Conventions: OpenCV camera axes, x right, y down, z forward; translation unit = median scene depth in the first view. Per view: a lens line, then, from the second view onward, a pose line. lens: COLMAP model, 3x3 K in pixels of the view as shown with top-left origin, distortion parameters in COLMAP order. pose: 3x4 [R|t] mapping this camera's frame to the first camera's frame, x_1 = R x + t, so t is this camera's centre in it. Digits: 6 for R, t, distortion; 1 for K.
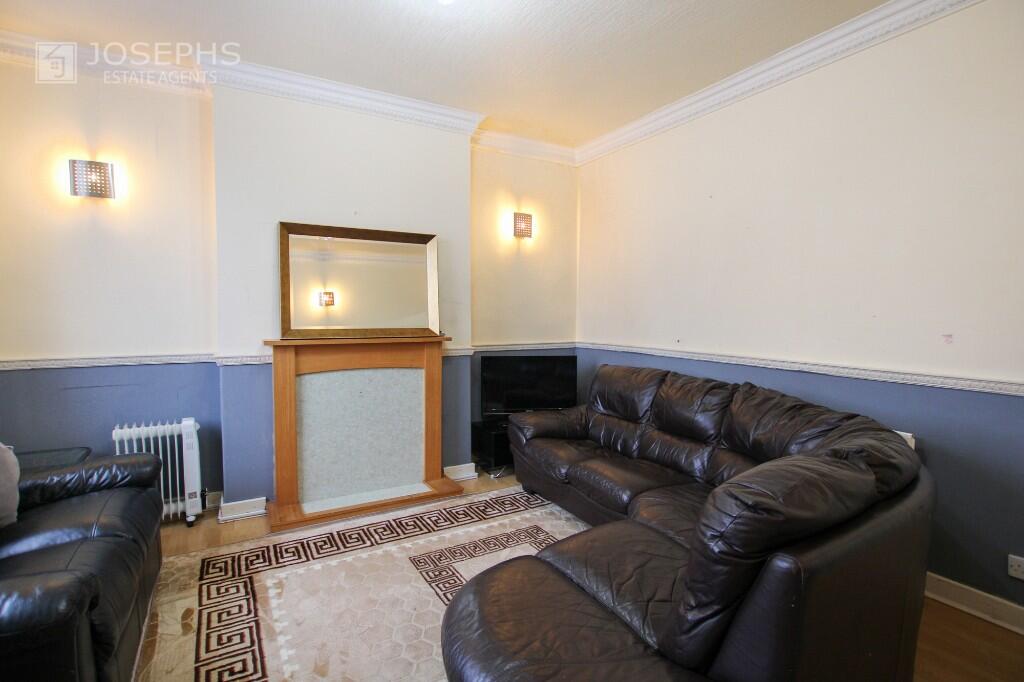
lens RADIAL K [[499.8, 0, 511.0], [0, 499.8, 336.4], [0, 0, 1]] dist [-0.040355, 0.011564]
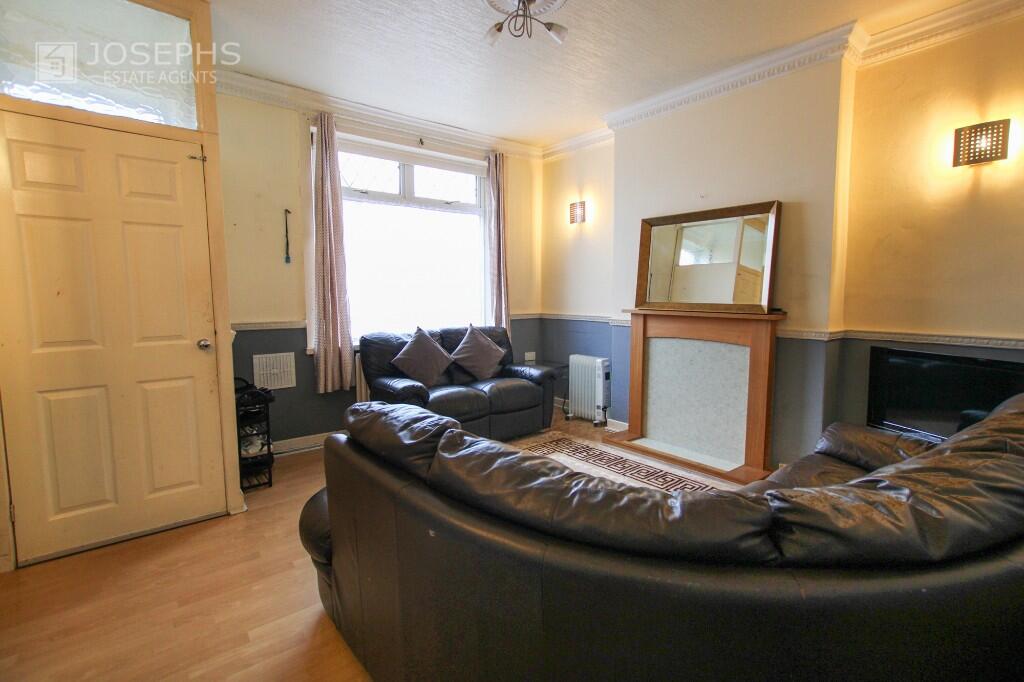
lens RADIAL K [[499.8, 0, 511.0], [0, 499.8, 336.4], [0, 0, 1]] dist [-0.040355, 0.011564]
pose [[0.099053, 0.085364, -0.991414, 0.810780], [-0.039512, 0.995865, 0.081799, -0.016165], [0.994297, 0.031070, 0.102016, 0.517288]]
